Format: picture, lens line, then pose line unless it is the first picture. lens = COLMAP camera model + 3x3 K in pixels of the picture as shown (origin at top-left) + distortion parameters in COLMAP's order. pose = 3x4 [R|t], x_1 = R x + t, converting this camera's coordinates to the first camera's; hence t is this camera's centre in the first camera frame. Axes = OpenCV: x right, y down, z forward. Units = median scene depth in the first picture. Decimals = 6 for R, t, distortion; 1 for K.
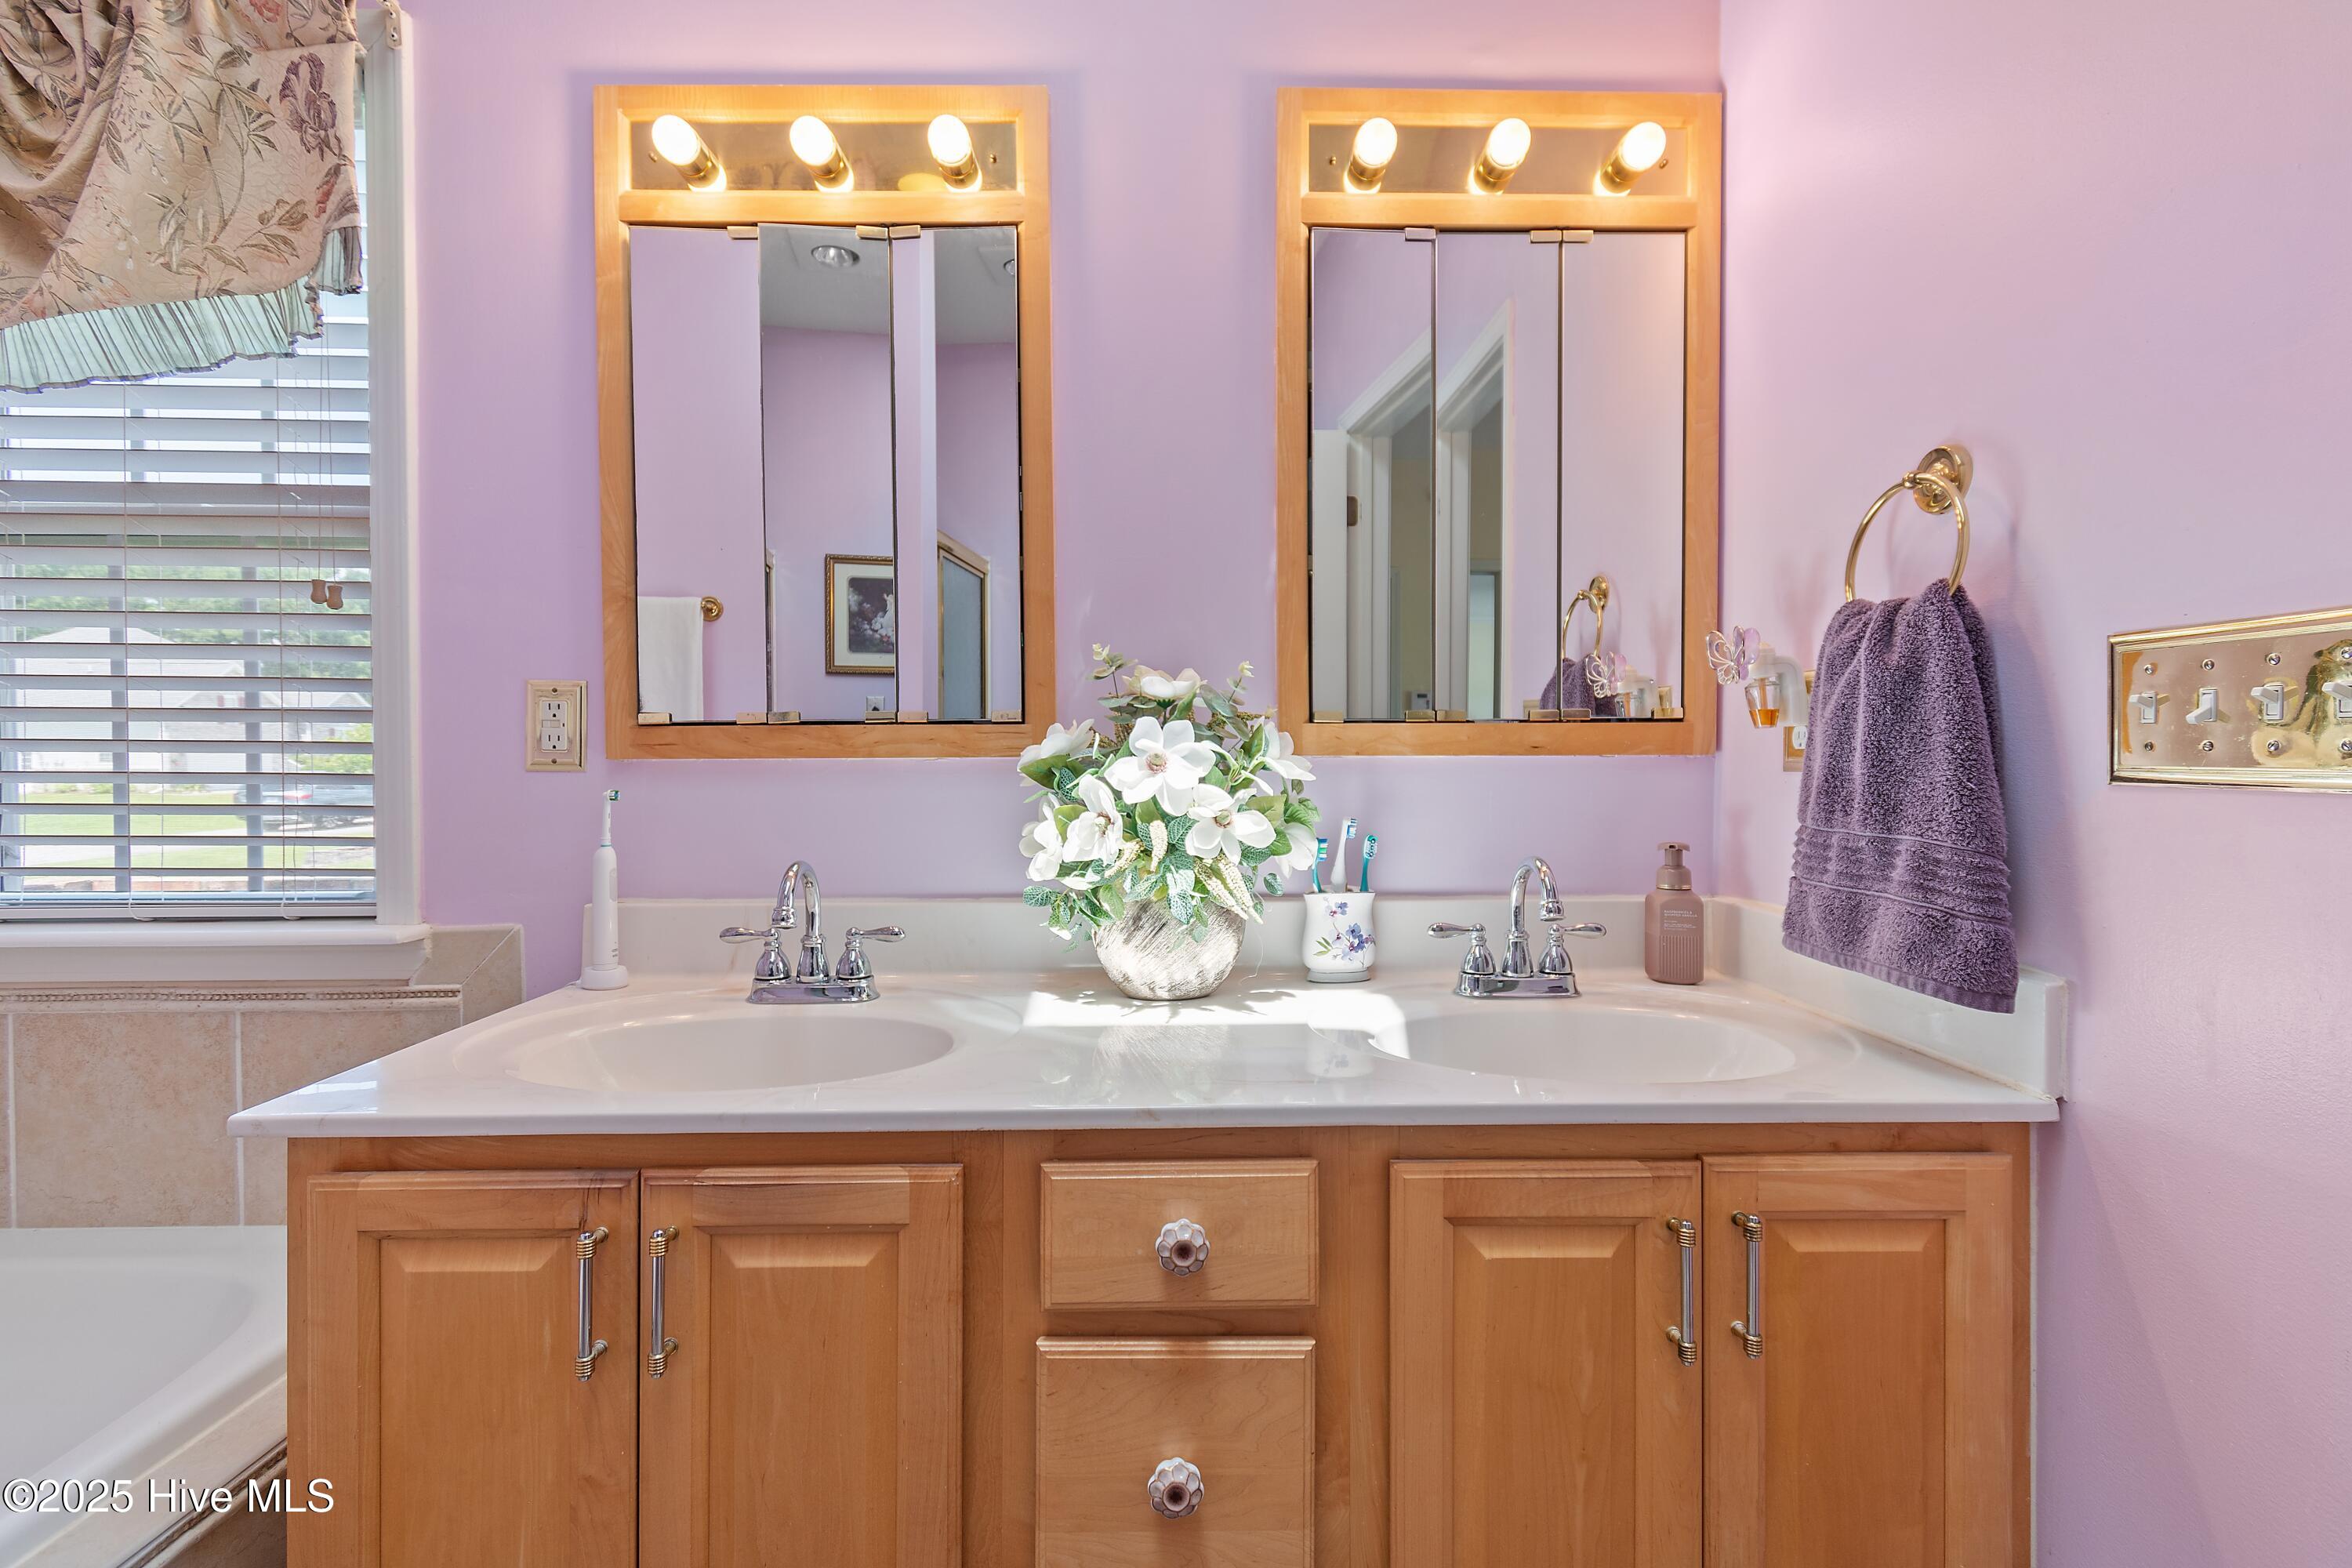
lens RADIAL K [[1020.5, 0, 1176.0], [0, 1020.5, 784.0], [0, 0, 1]] dist [0.001851, -0.001234]
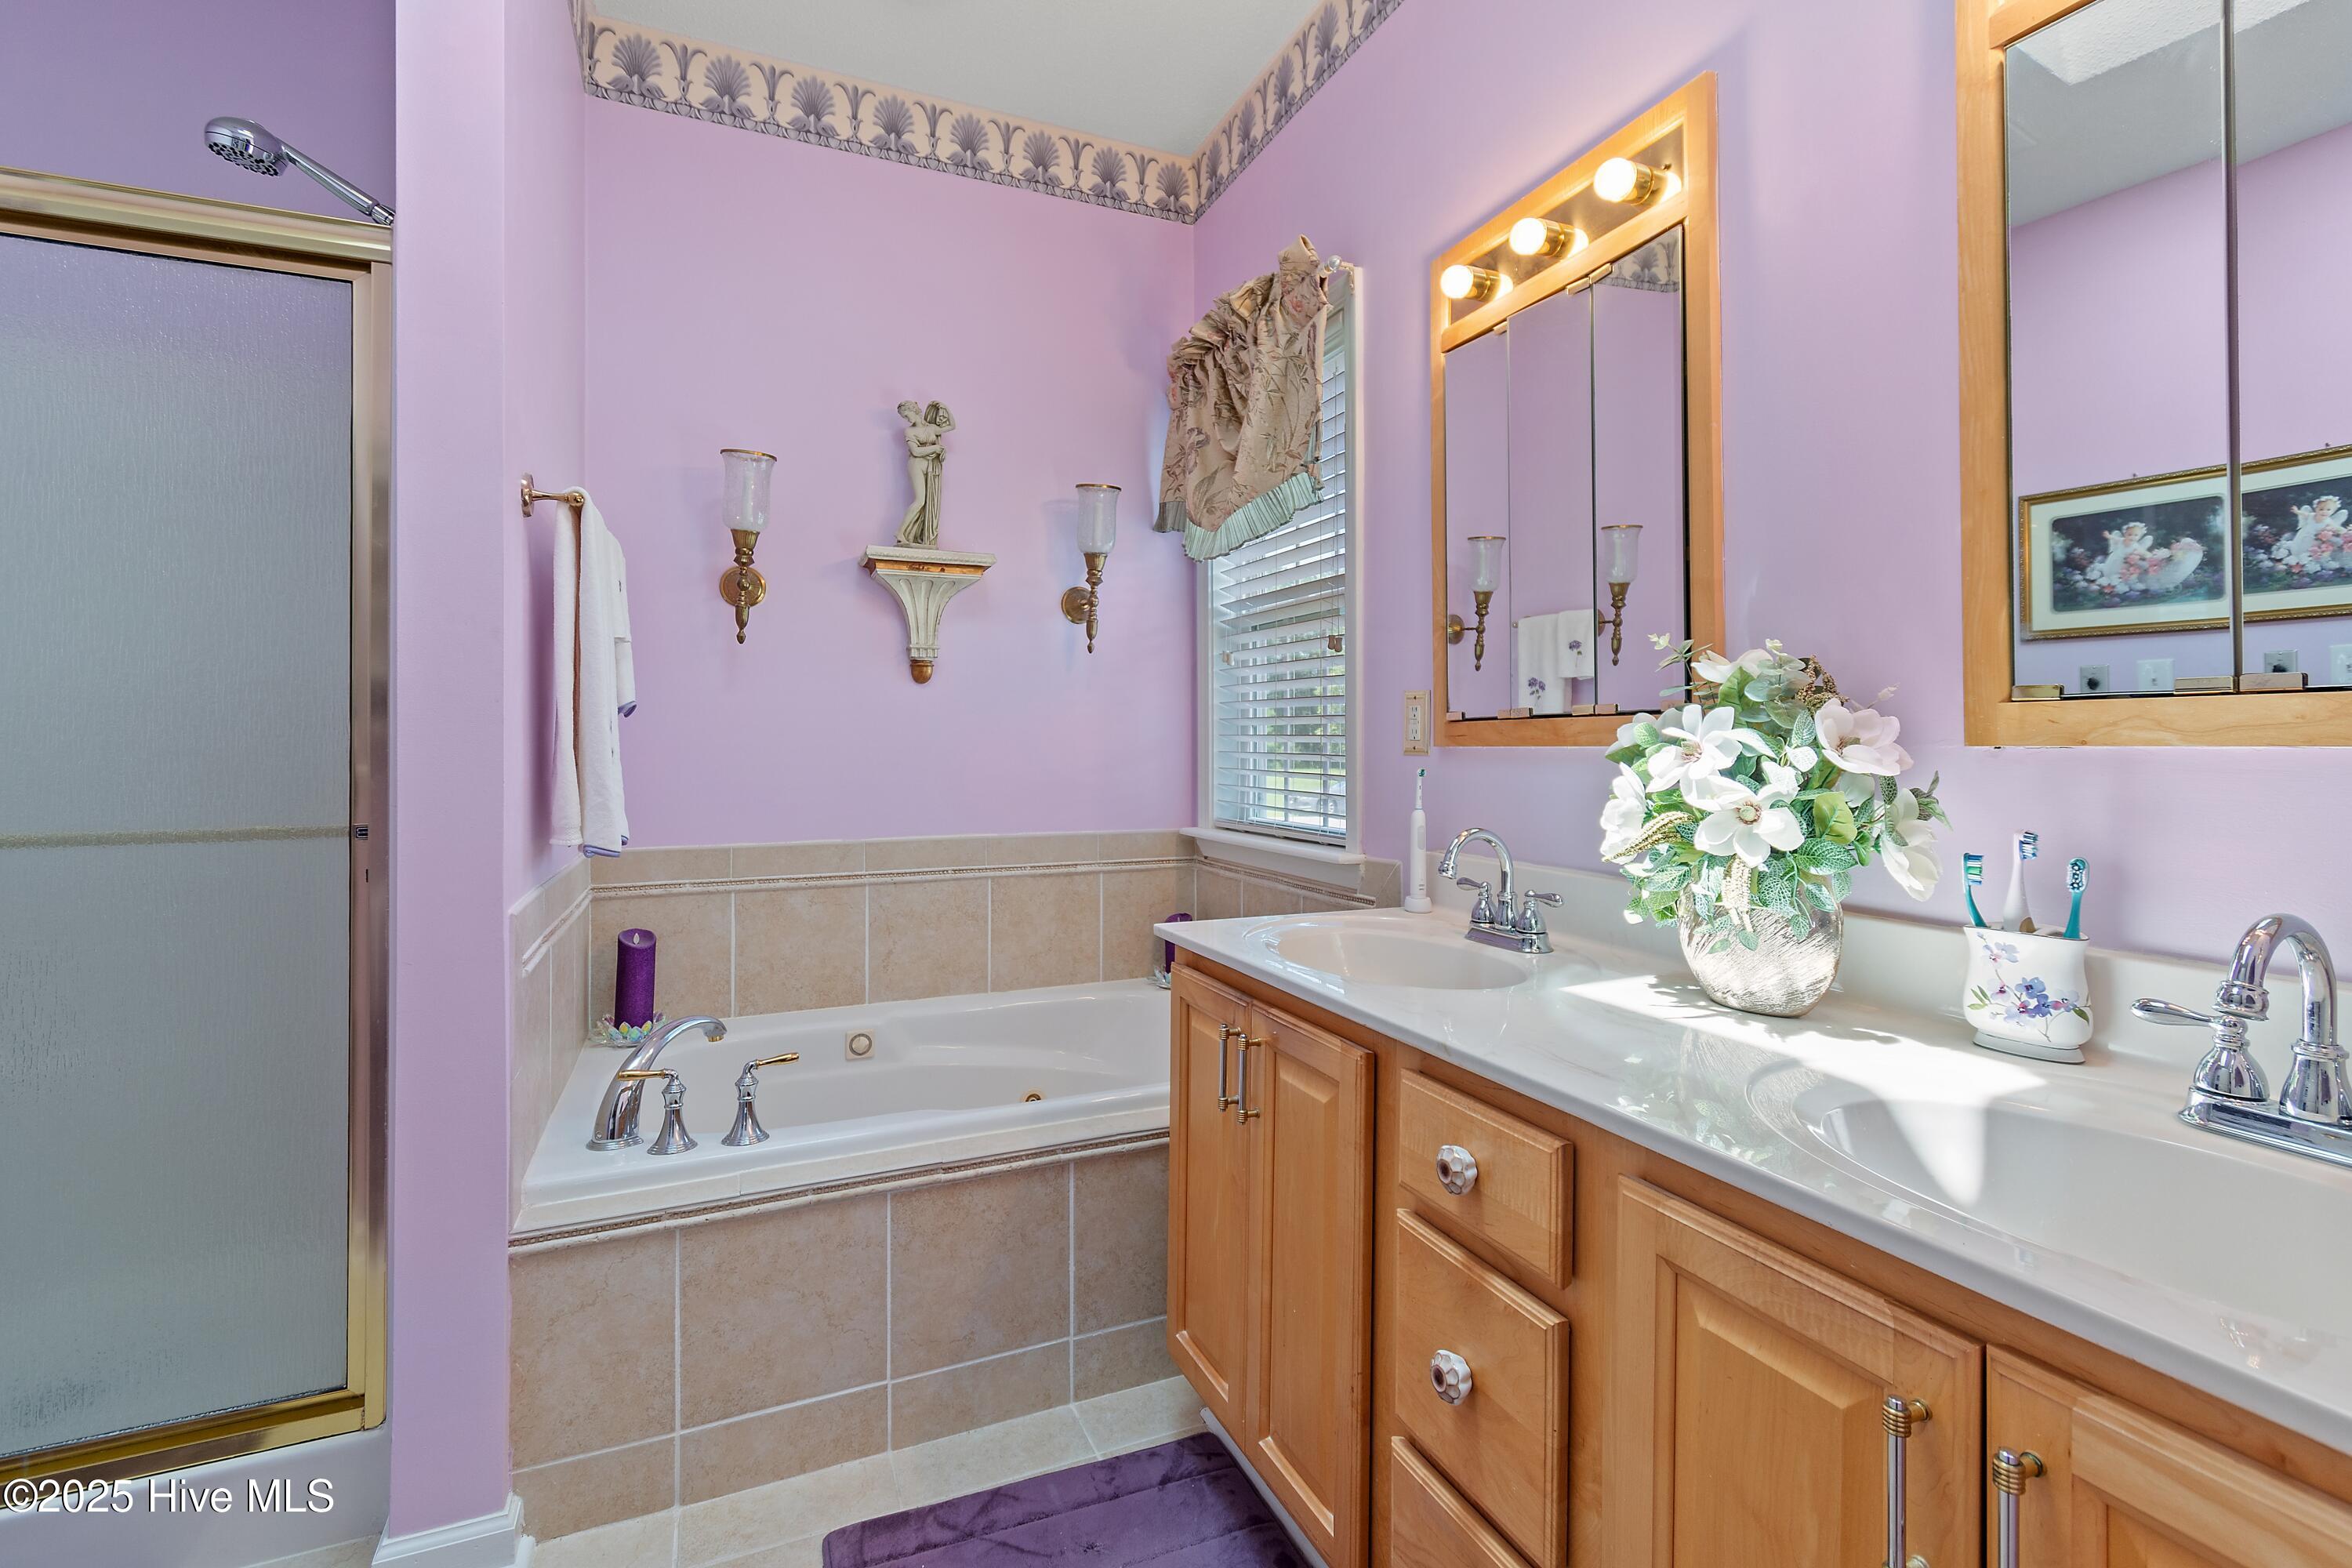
lens RADIAL K [[1052.4, 0, 1187.4], [0, 1052.4, 742.4], [0, 0, 1]] dist [-0.000472, -0.000851]
pose [[0.388333, 0.000028, -0.921519, 0.635281], [-0.021736, 0.999722, -0.009130, -0.009904], [0.921263, 0.023575, 0.388225, 0.156425]]
